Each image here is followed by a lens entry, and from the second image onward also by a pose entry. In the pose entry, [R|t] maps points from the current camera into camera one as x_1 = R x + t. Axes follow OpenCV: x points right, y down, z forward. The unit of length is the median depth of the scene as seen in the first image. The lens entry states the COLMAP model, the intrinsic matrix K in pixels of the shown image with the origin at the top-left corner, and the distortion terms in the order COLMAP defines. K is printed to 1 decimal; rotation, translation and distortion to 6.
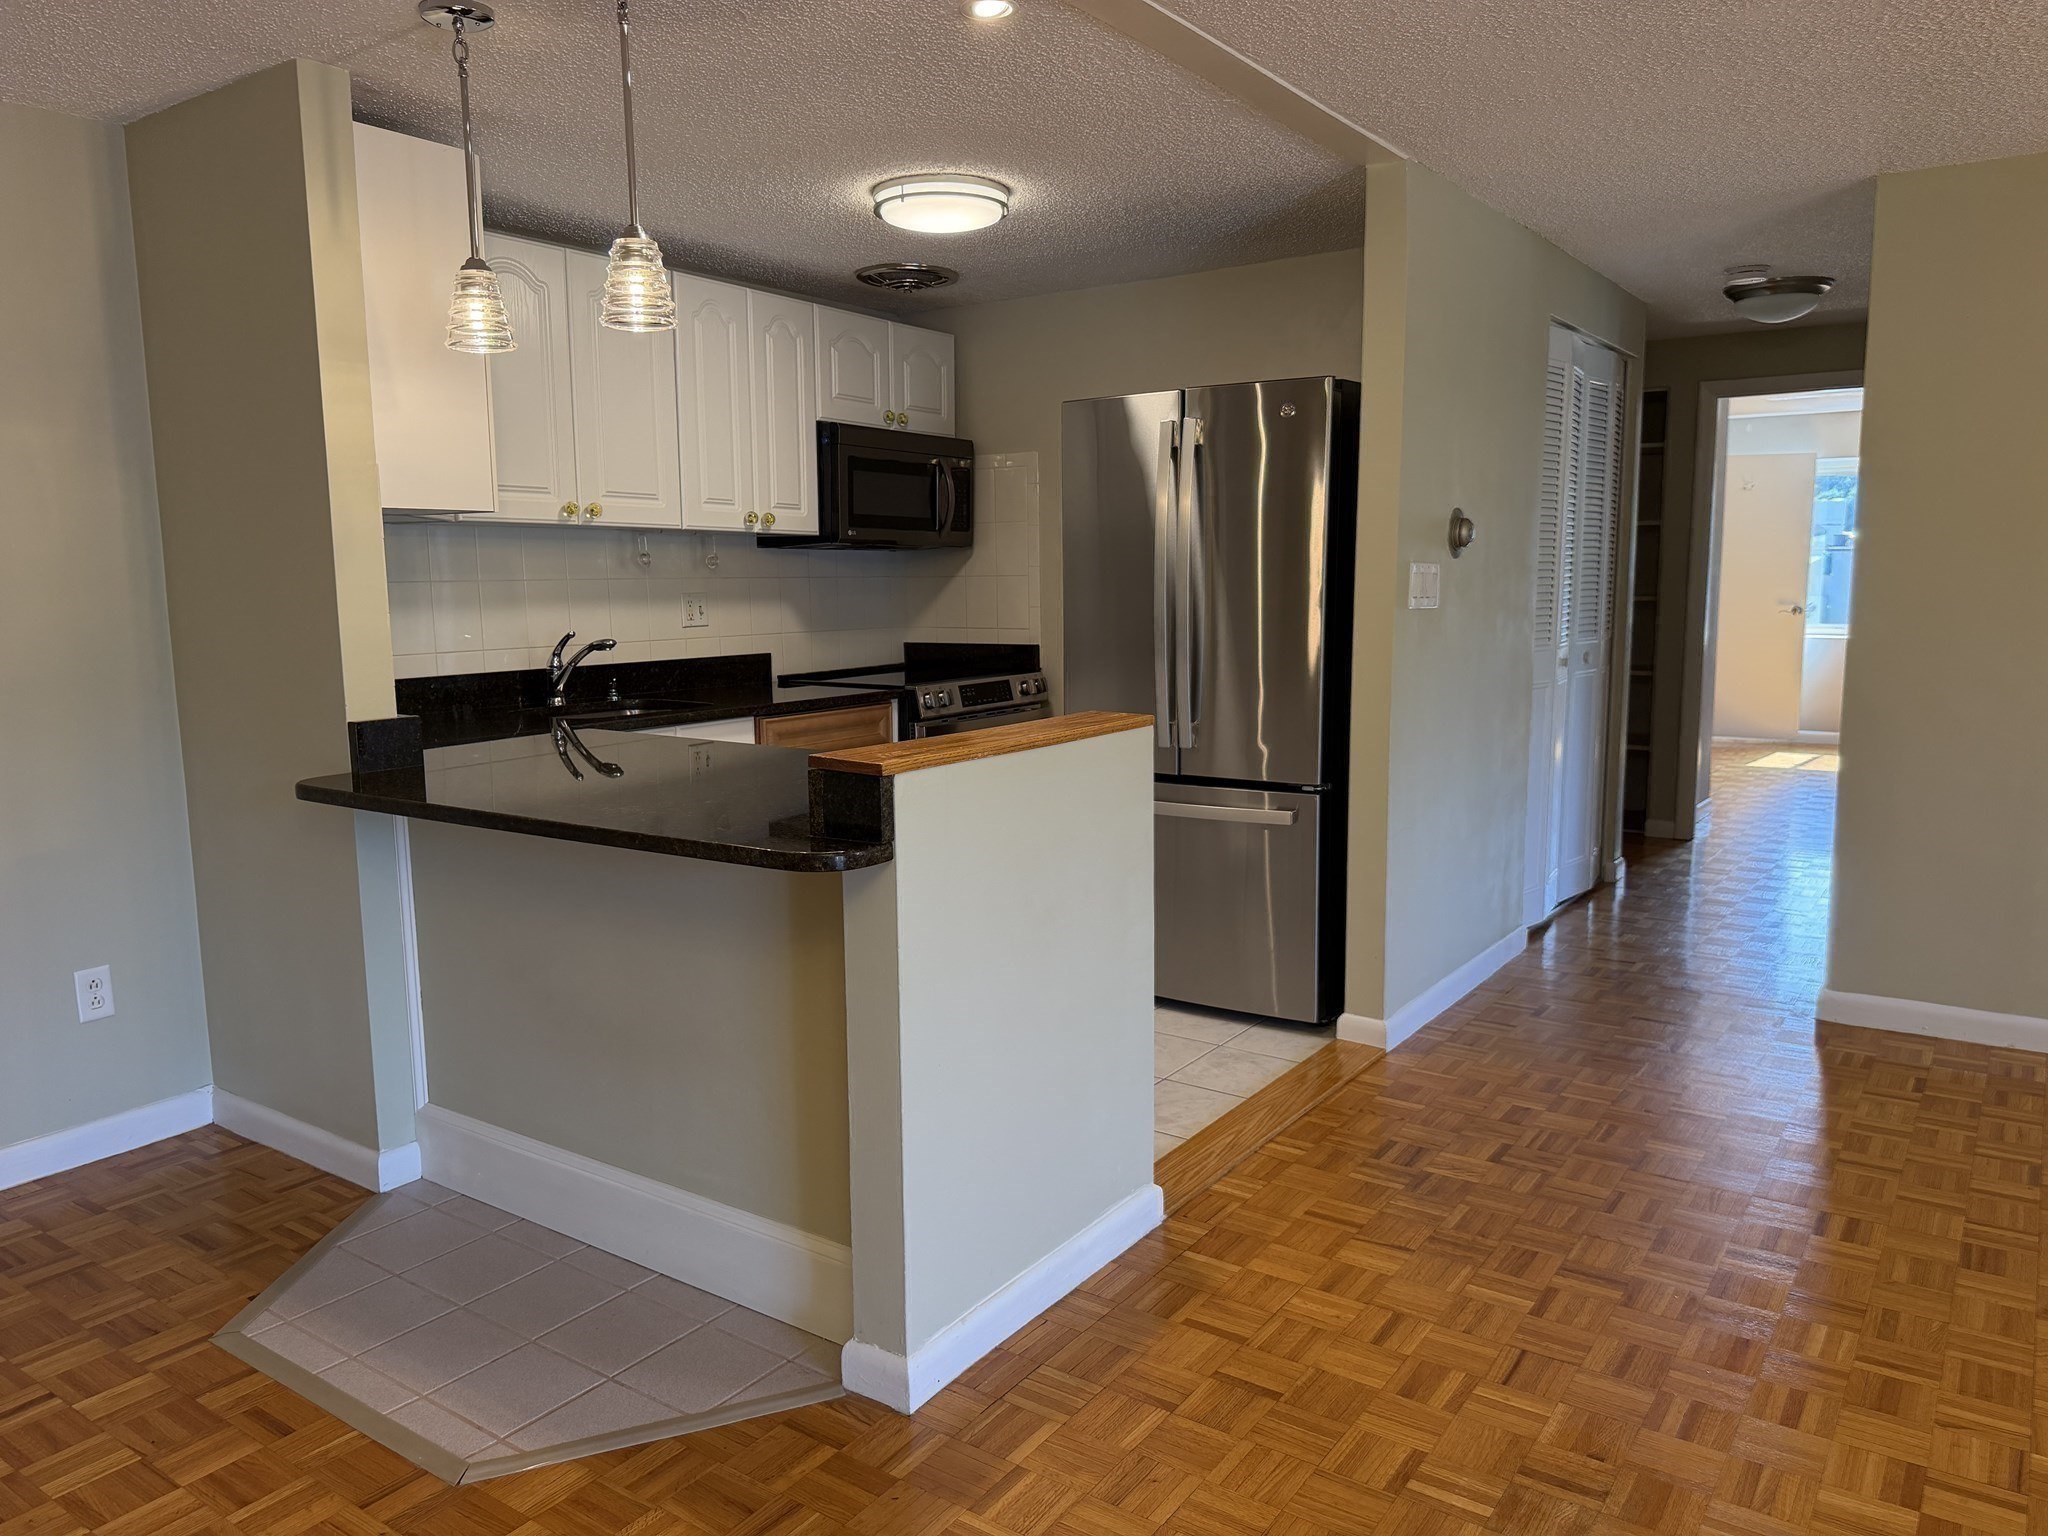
lens RADIAL K [[1455.3, 0, 1024.0], [0, 1455.3, 768.0], [0, 0, 1]] dist [0.054156, -0.056304]
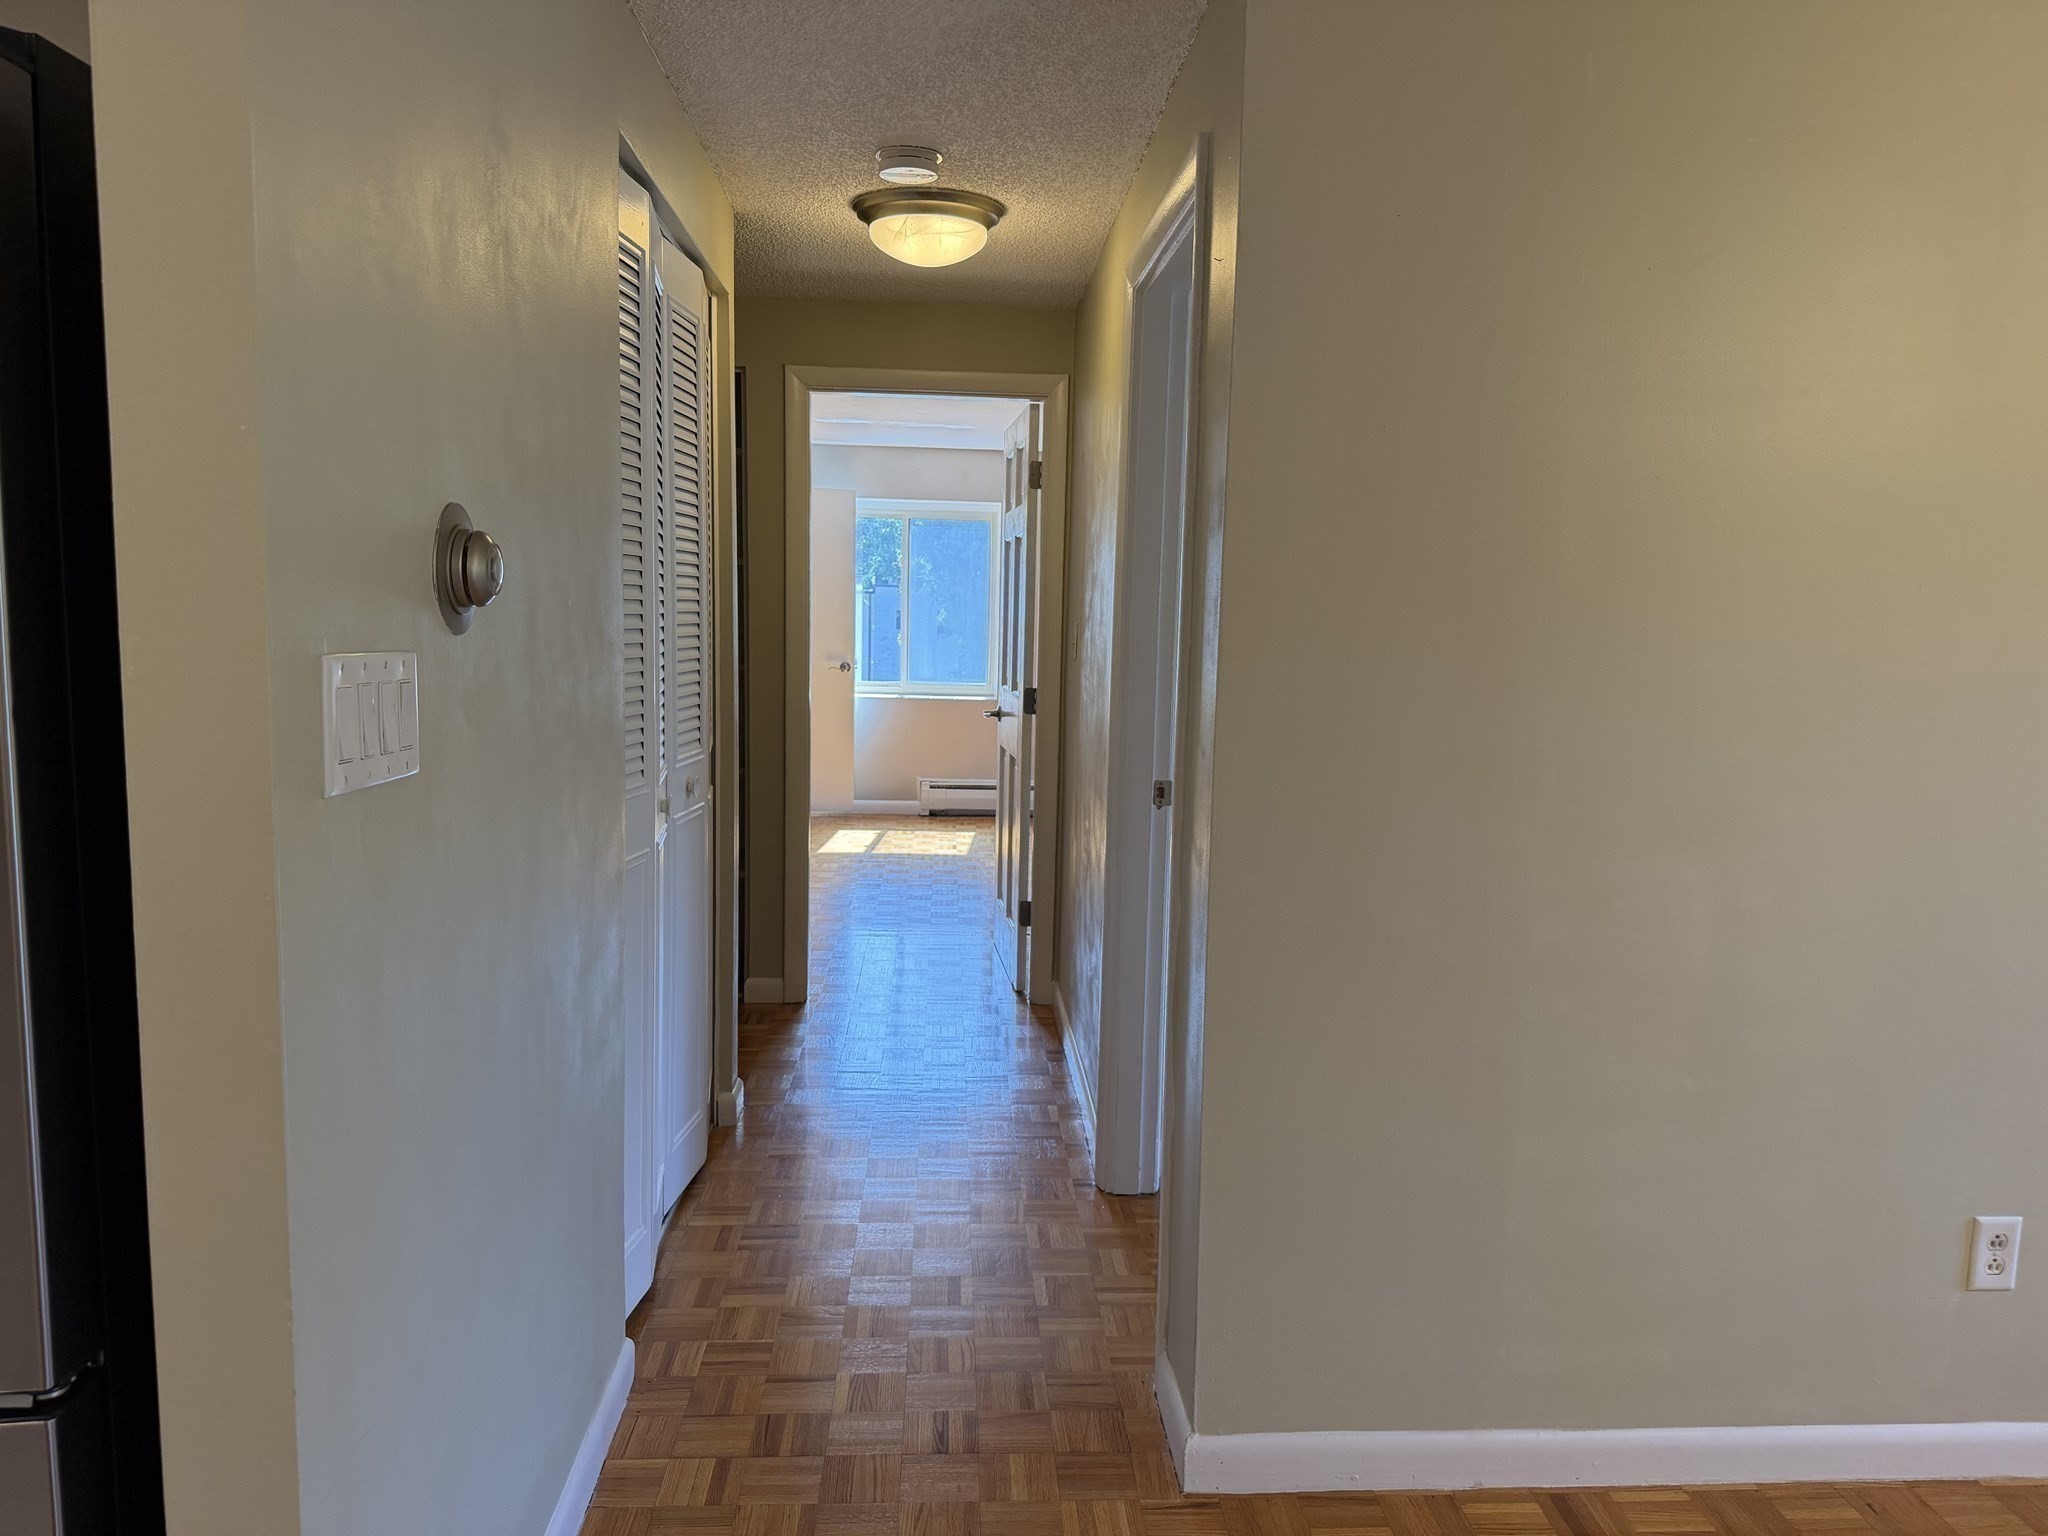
lens RADIAL K [[1455.3, 0, 1024.0], [0, 1455.3, 768.0], [0, 0, 1]] dist [0.054156, -0.056304]
pose [[0.787404, -0.047173, 0.614630, 0.157468], [0.059250, 0.998243, 0.000710, -0.090635], [-0.613584, 0.035858, 0.788815, 0.550576]]
